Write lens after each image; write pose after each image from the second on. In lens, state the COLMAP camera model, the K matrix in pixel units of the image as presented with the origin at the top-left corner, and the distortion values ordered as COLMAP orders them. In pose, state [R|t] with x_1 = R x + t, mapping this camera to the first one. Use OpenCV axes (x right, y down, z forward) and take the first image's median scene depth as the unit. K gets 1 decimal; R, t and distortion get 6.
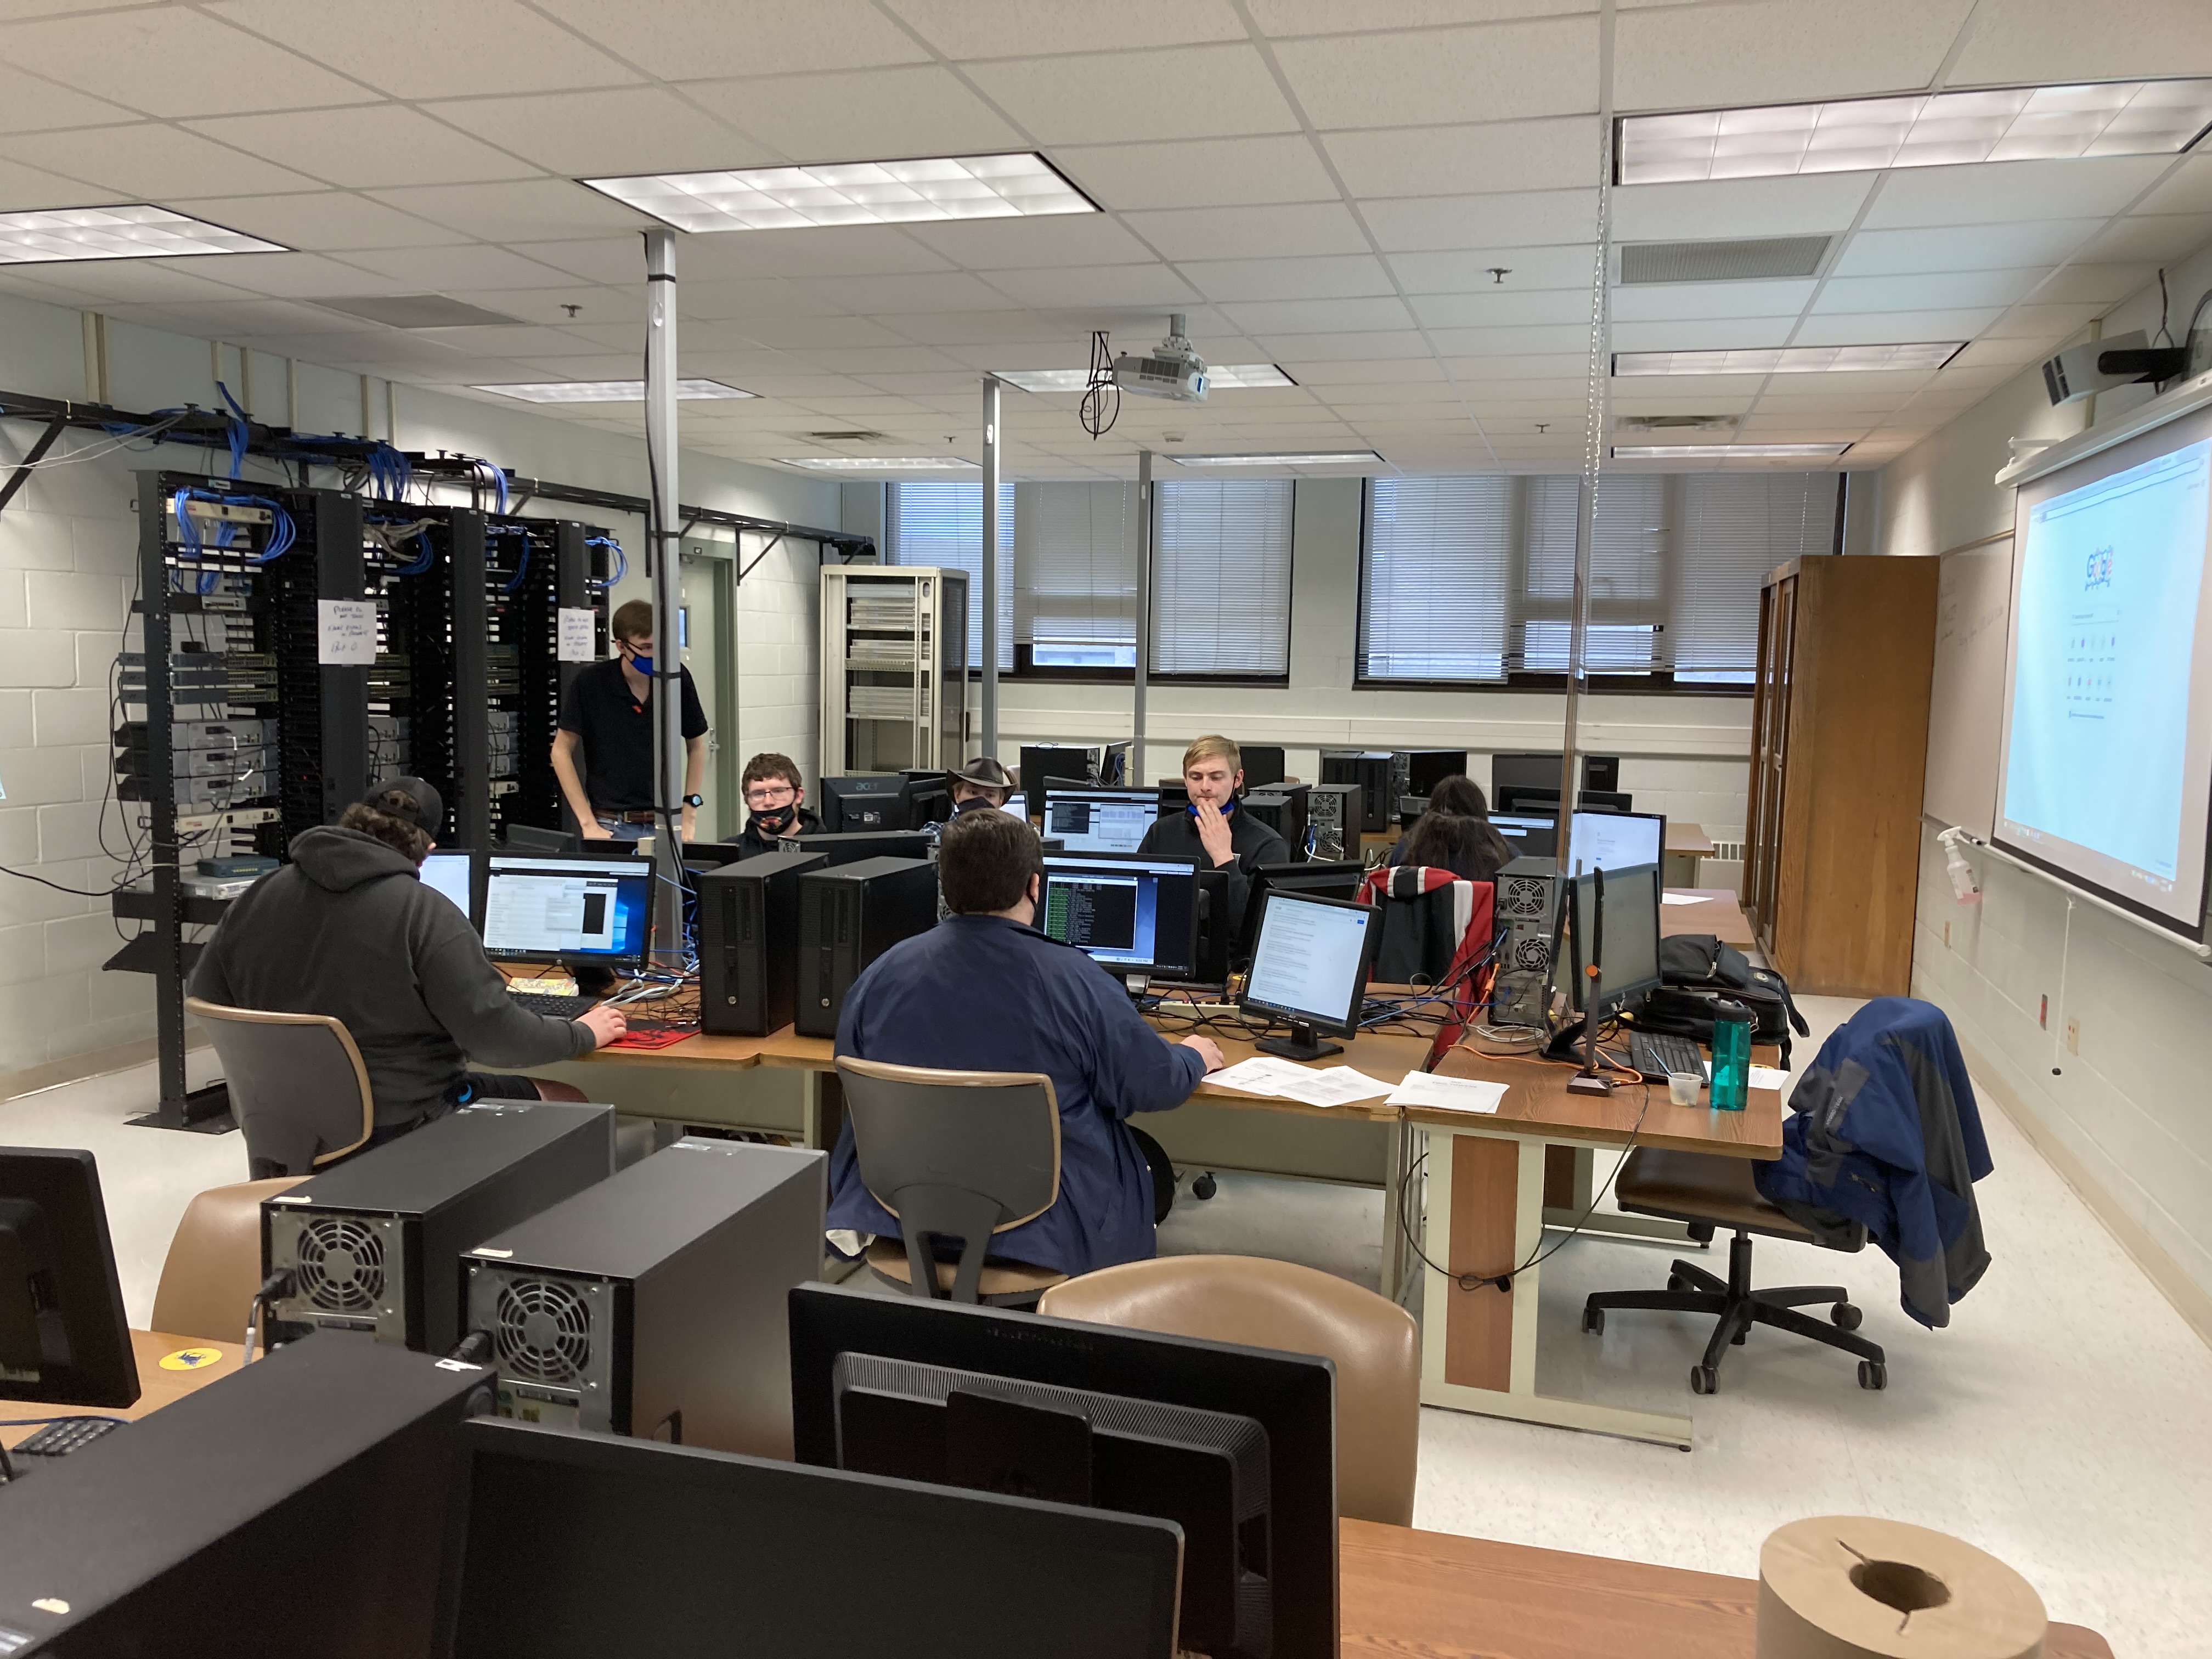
lens RADIAL K [[1798.9, 0, 1106.0], [0, 1798.9, 829.5], [0, 0, 1]] dist [-0.003124, 0.003899]
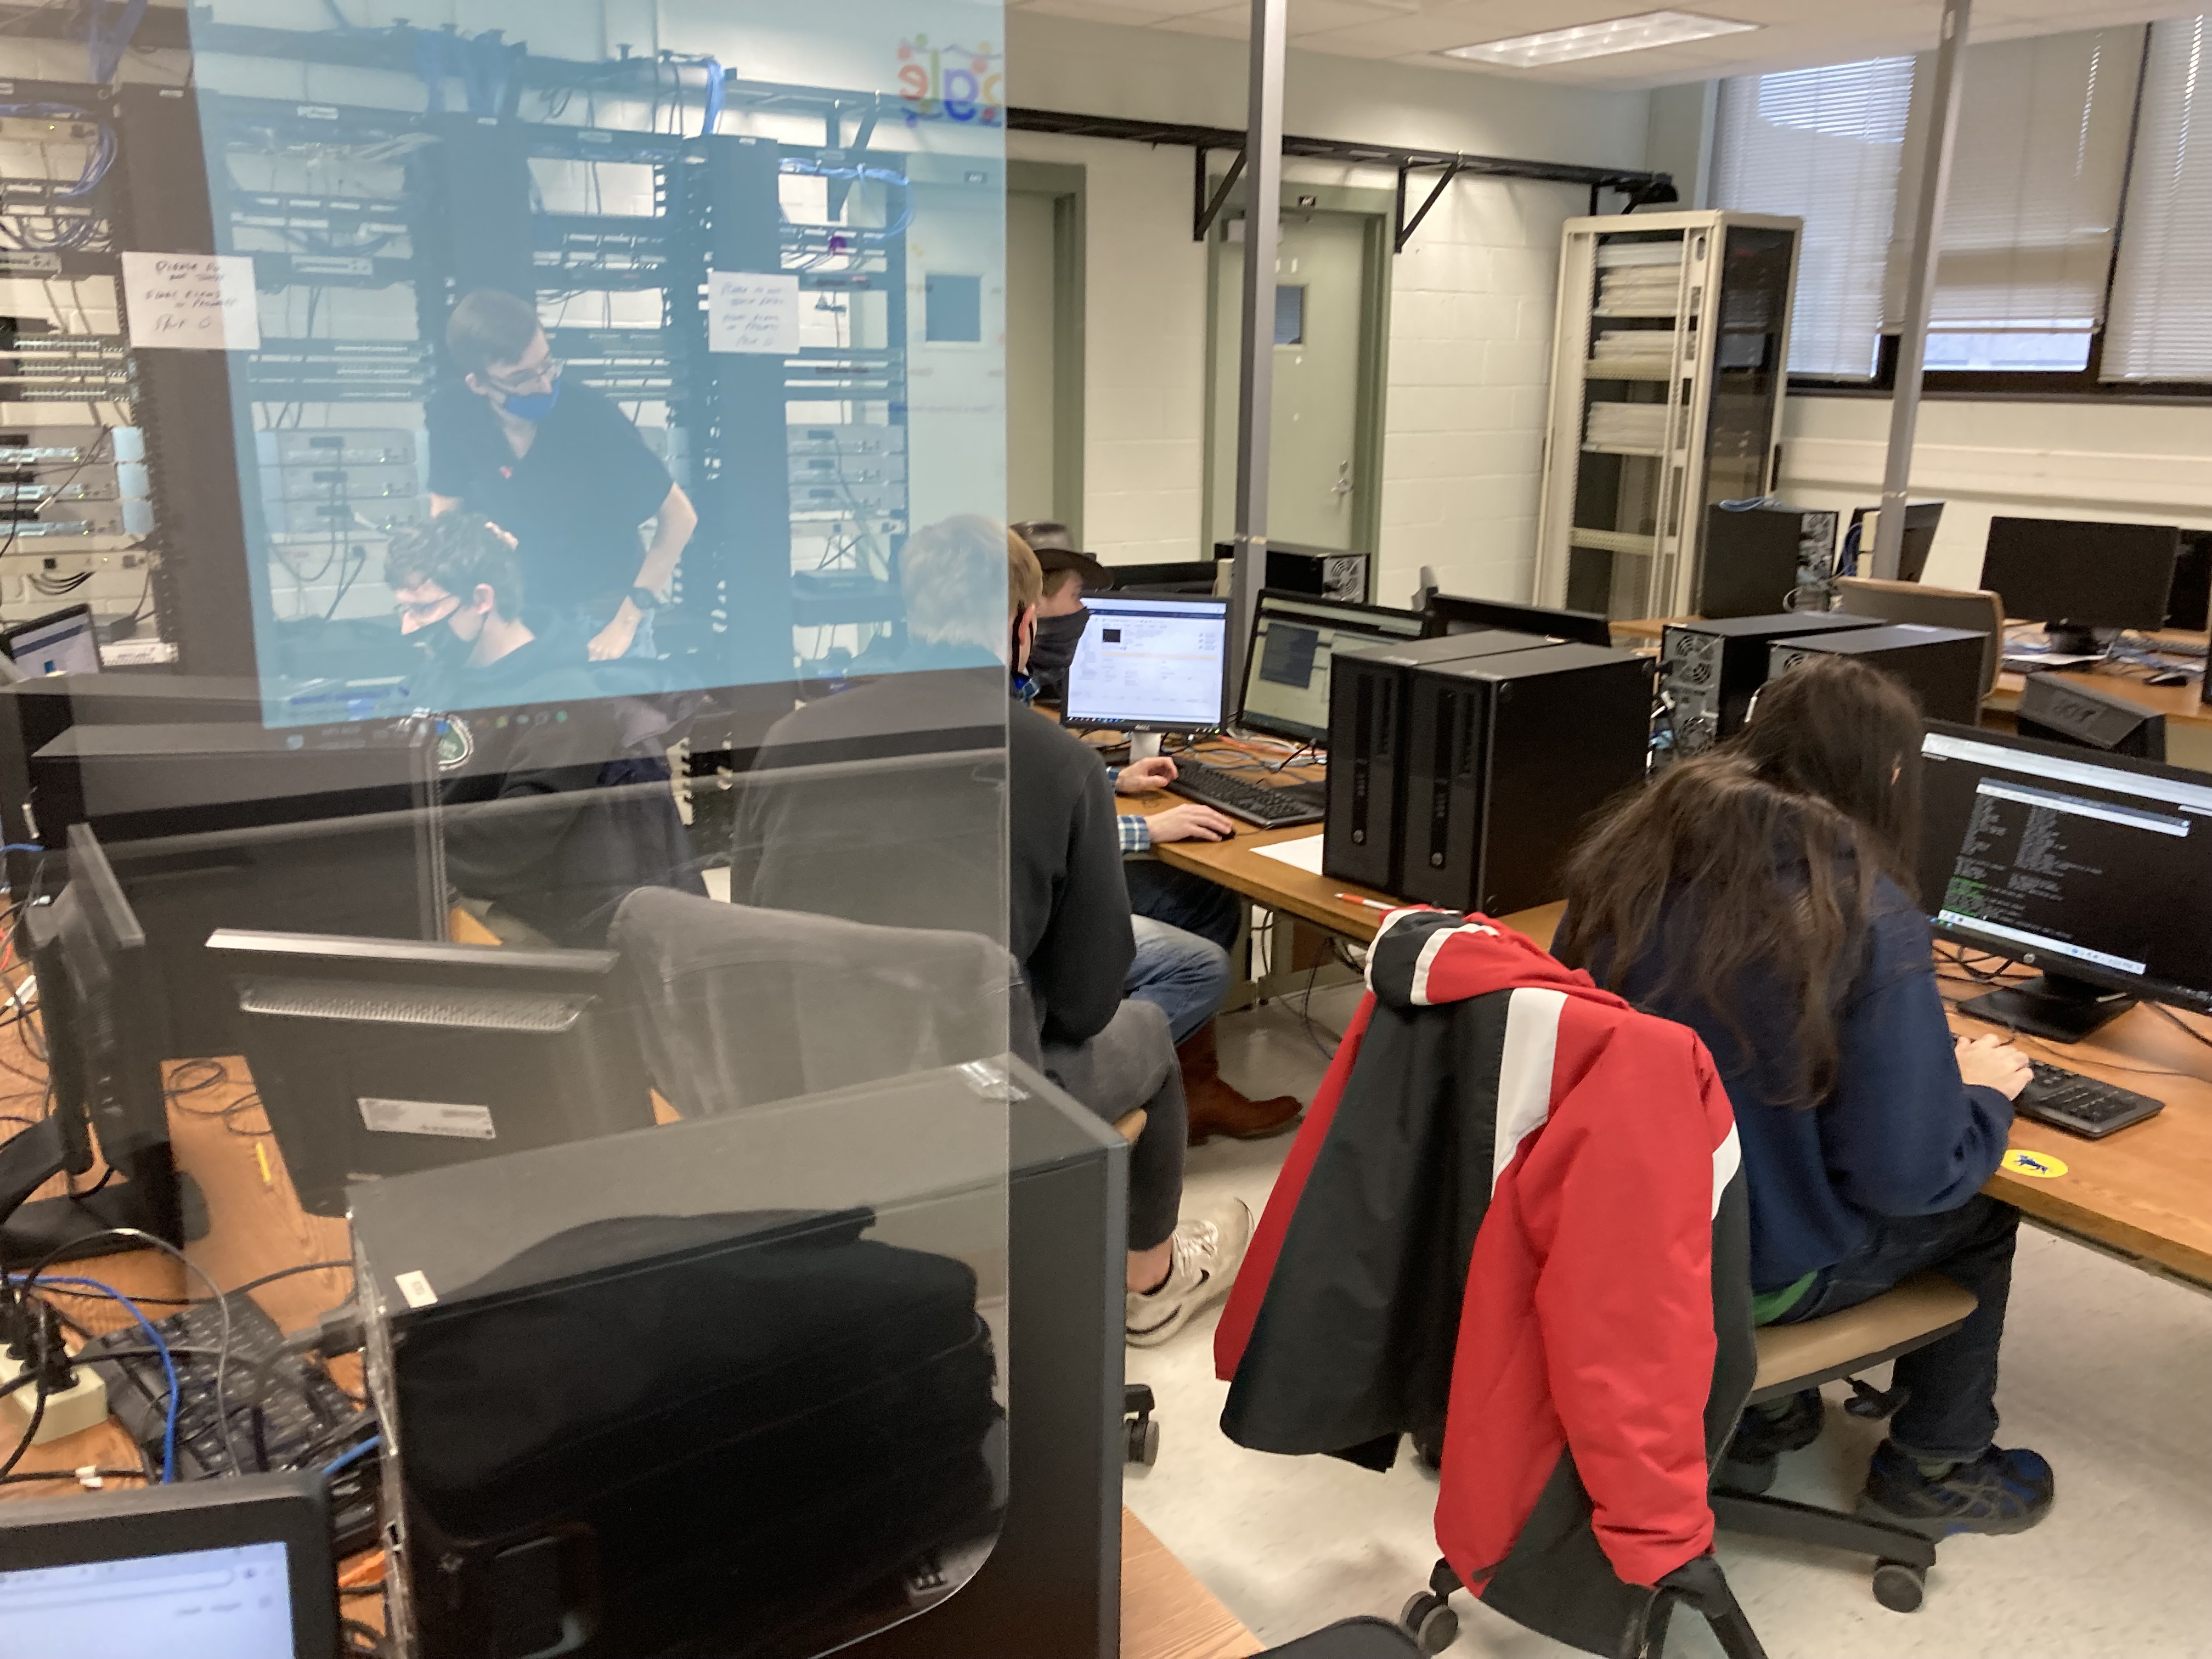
lens RADIAL K [[1751.5, 0, 1106.2], [0, 1751.5, 861.1], [0, 0, 1]] dist [0.036348, -0.002596]
pose [[0.771322, 0.171576, -0.612882, 0.175069], [-0.062507, 0.978743, 0.195333, -0.029121], [0.633369, -0.112355, 0.765650, 0.367481]]
